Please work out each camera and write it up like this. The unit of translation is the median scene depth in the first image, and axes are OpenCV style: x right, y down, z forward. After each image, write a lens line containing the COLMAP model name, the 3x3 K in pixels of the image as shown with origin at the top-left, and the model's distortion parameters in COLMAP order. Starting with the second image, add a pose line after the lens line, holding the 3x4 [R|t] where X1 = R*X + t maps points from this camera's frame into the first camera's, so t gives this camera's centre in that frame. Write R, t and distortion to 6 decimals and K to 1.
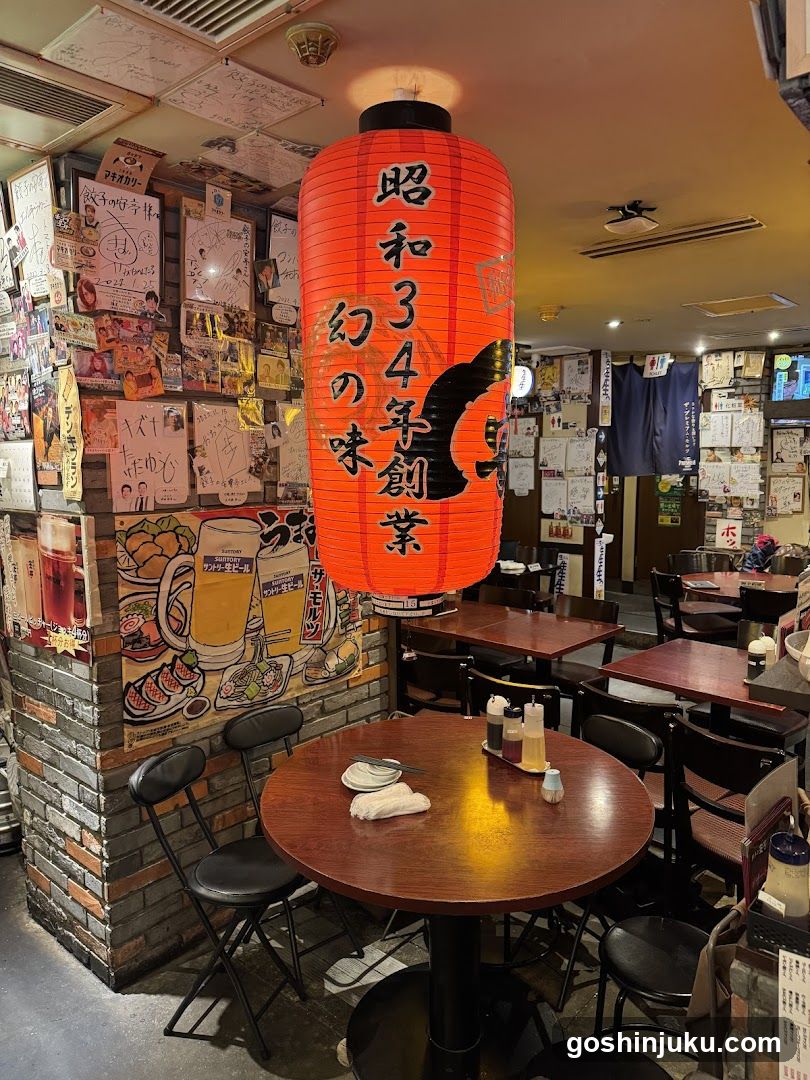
lens RADIAL K [[742.2, 0, 396.4], [0, 742.2, 539.1], [0, 0, 1]] dist [0.087975, -0.107462]
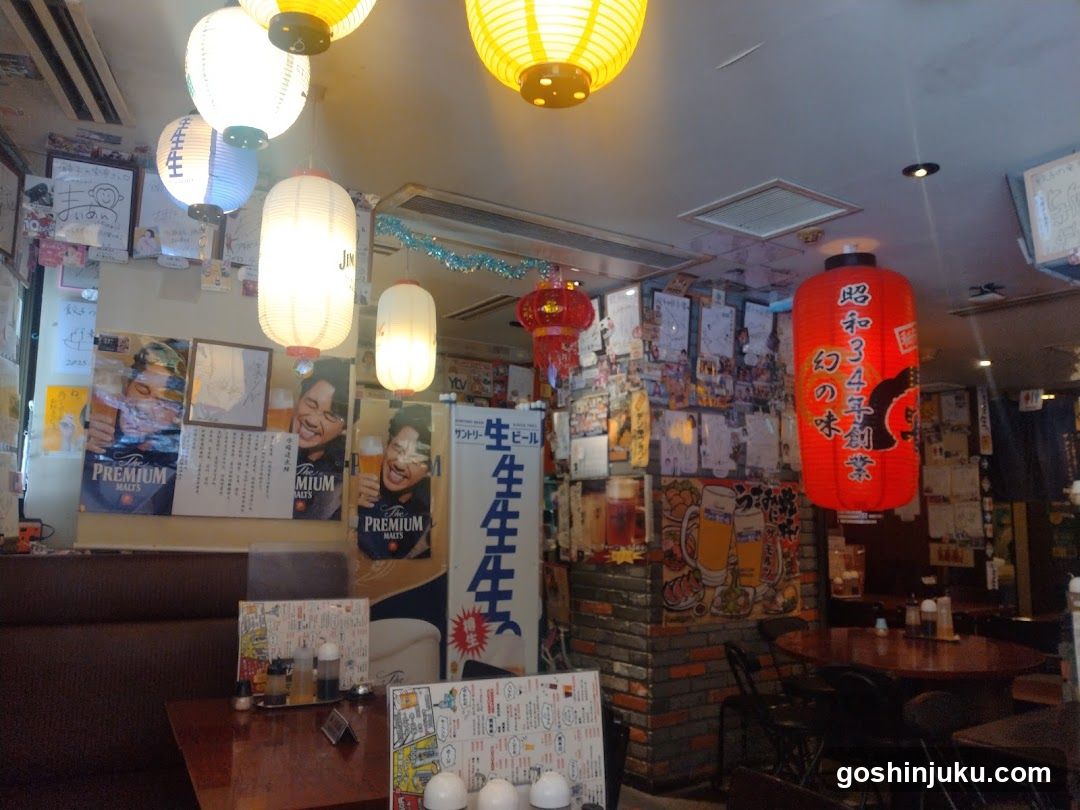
lens RADIAL K [[852.2, 0, 536.5], [0, 852.2, 399.2], [0, 0, 1]] dist [0.037630, -0.102532]
pose [[0.975074, -0.017191, -0.221212, -0.217233], [-0.039197, 0.967967, -0.247999, 0.277422], [0.218389, 0.250488, 0.943166, -0.878350]]
